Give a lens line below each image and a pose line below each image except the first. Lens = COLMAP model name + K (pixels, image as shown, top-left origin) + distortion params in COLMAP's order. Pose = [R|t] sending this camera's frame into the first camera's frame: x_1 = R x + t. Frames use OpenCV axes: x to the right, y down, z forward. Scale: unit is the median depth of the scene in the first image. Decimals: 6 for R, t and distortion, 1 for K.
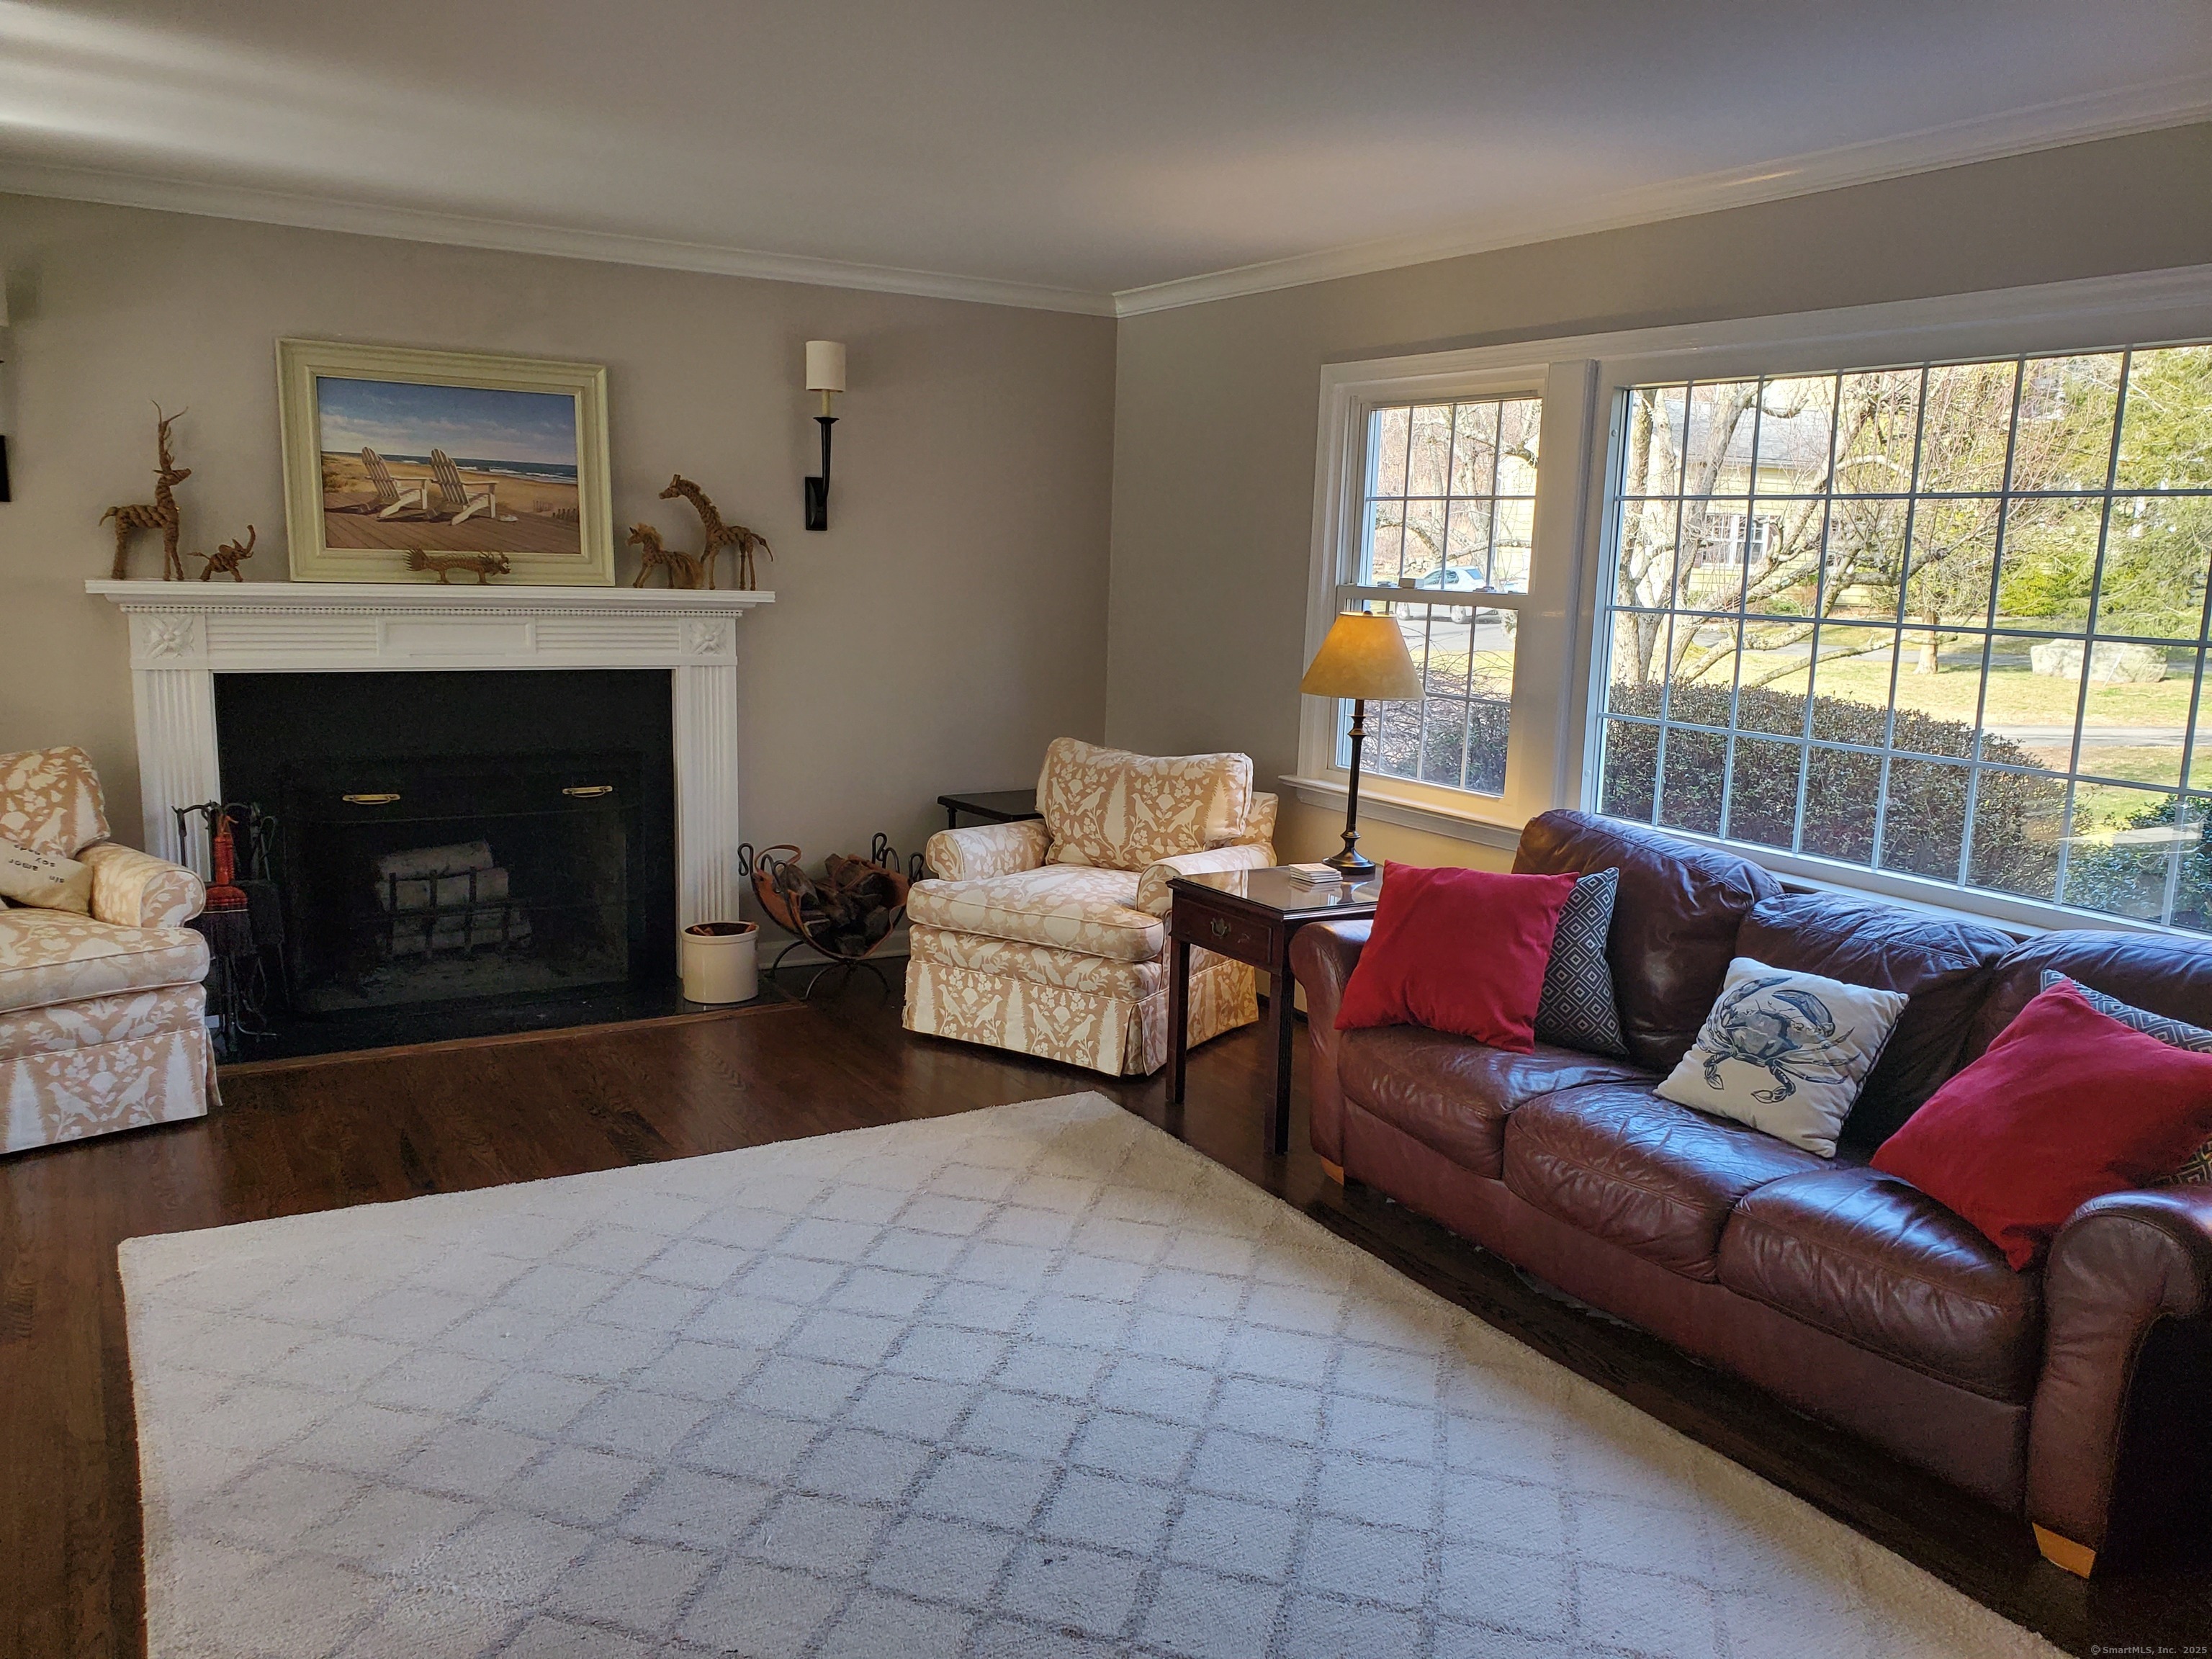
lens RADIAL K [[1706.0, 0, 1089.7], [0, 1706.0, 857.3], [0, 0, 1]] dist [0.087026, -0.115016]
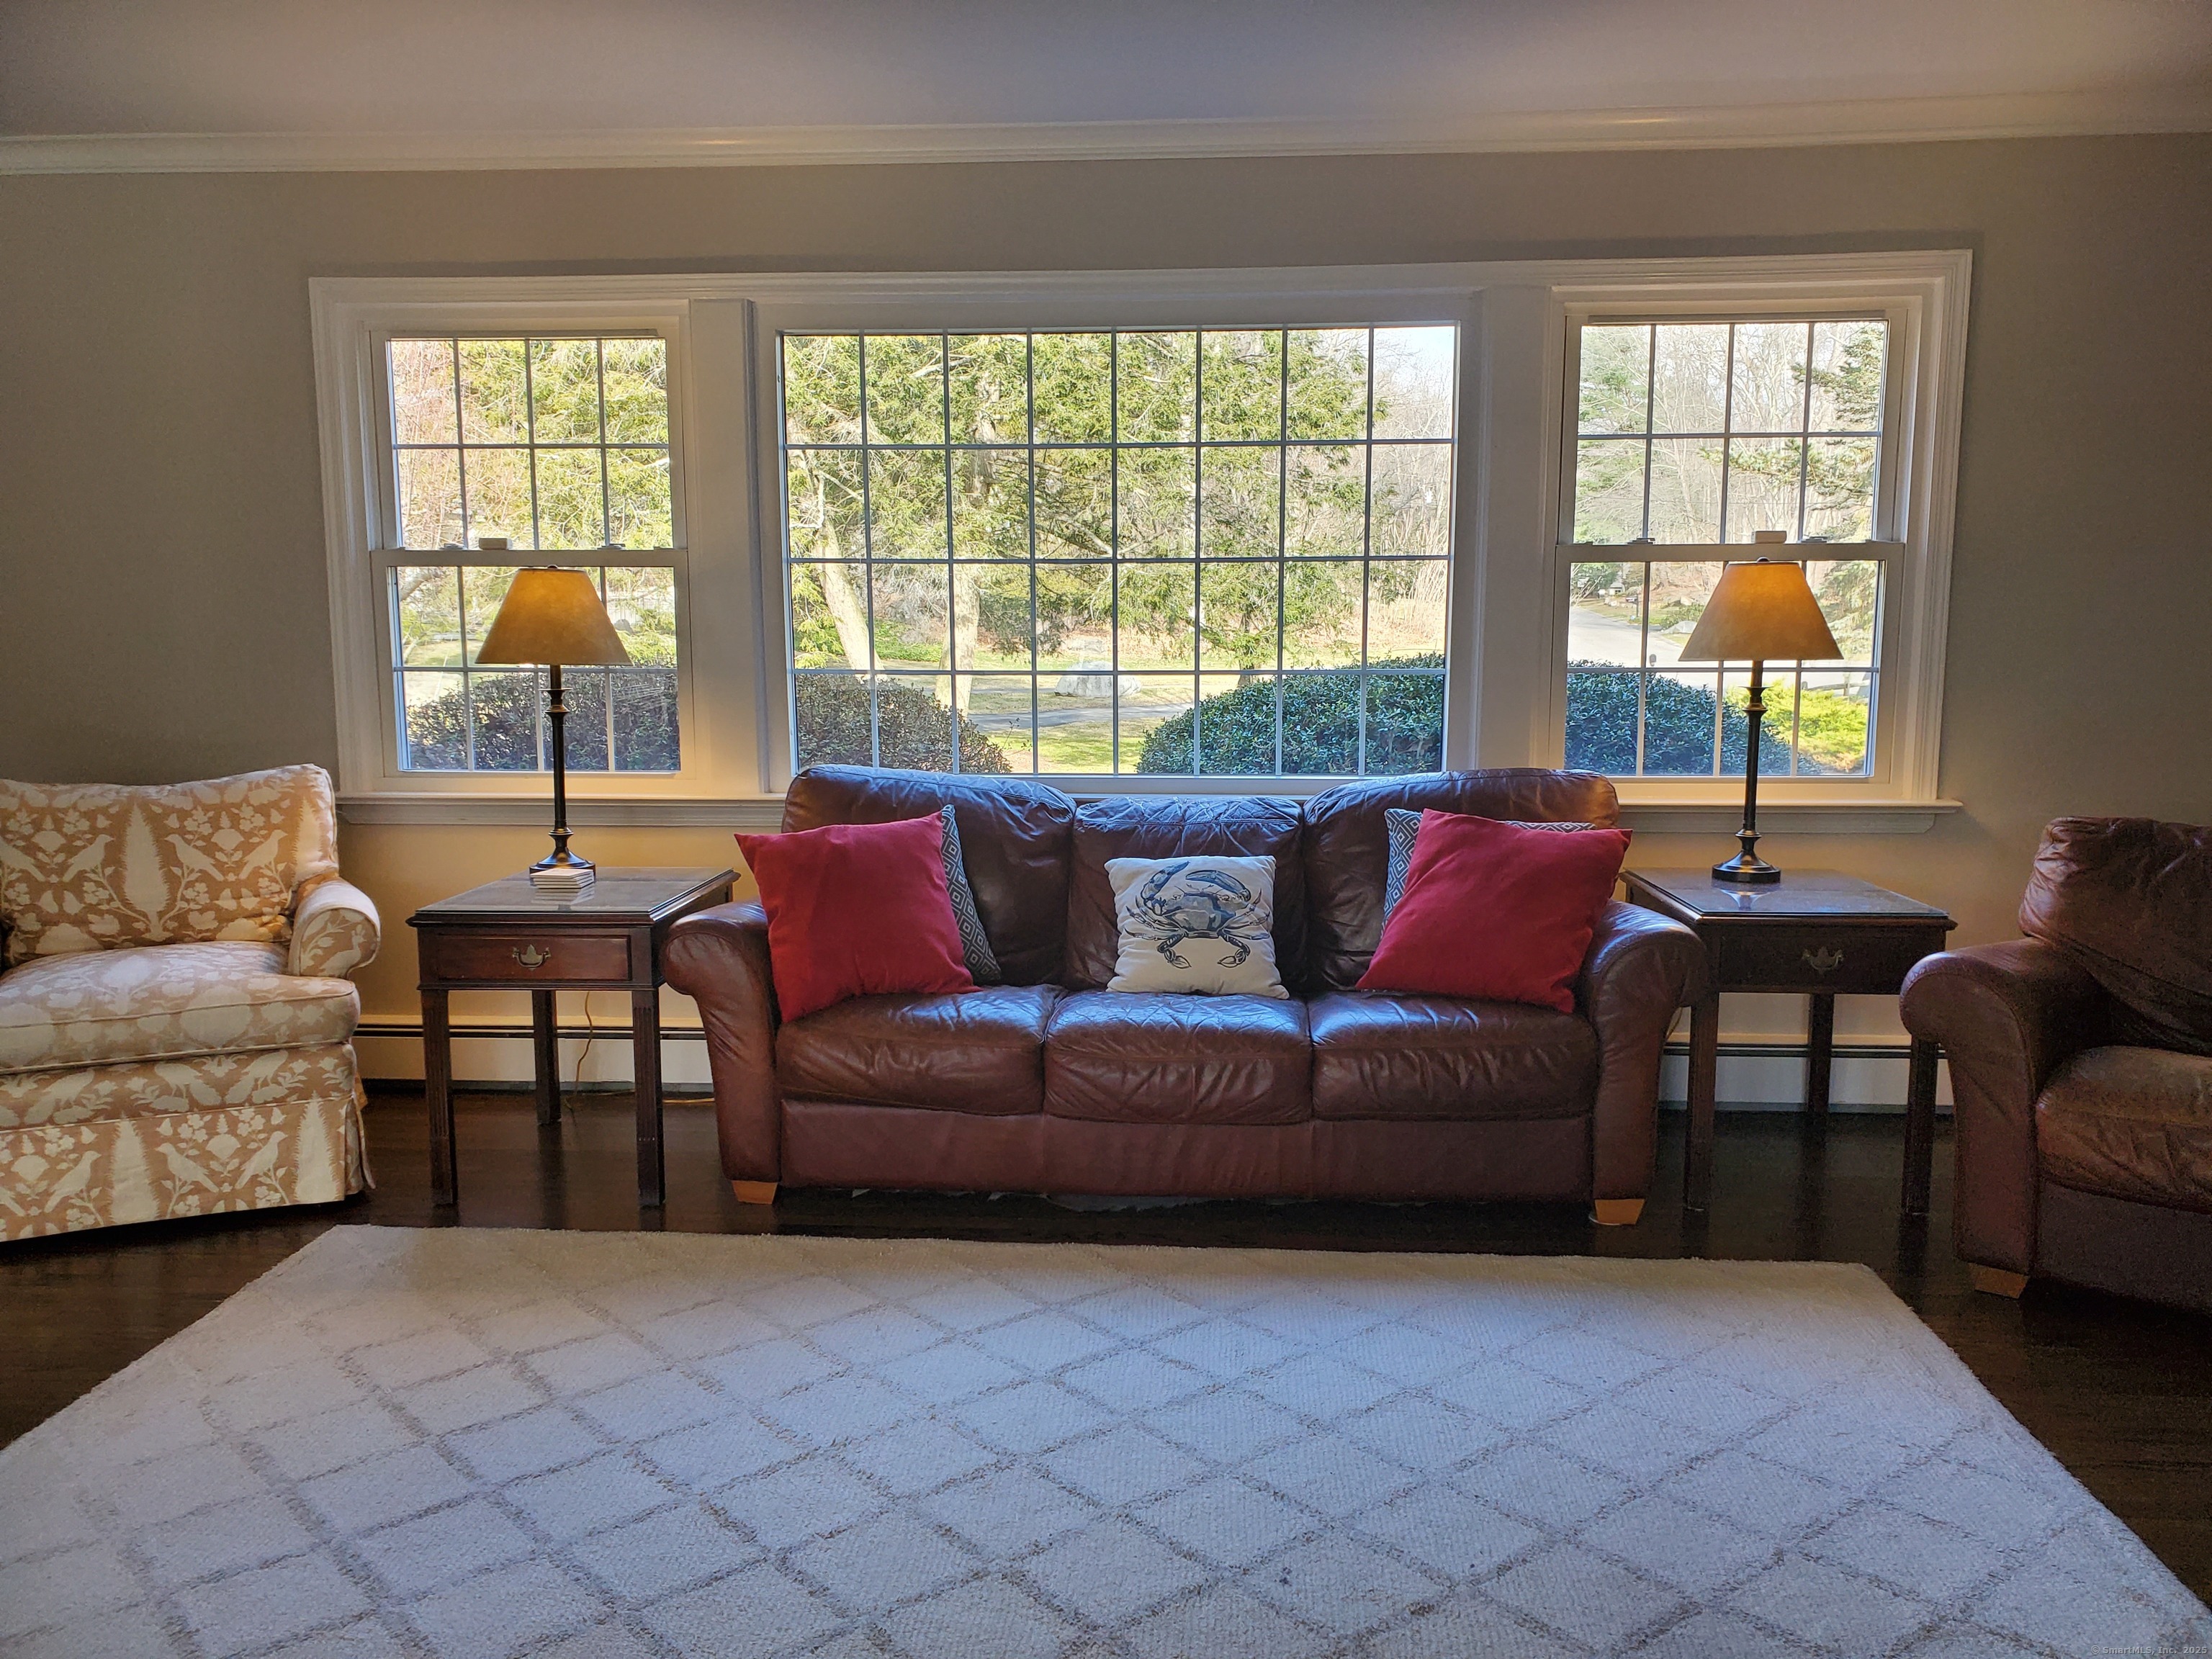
lens RADIAL K [[1732.5, 0, 1120.7], [0, 1732.5, 843.5], [0, 0, 1]] dist [-0.003341, 0.030449]
pose [[0.553688, -0.136112, 0.821525, -0.372903], [0.167109, 0.984644, 0.050510, -0.004455], [-0.815784, 0.109317, 0.567931, 0.275401]]
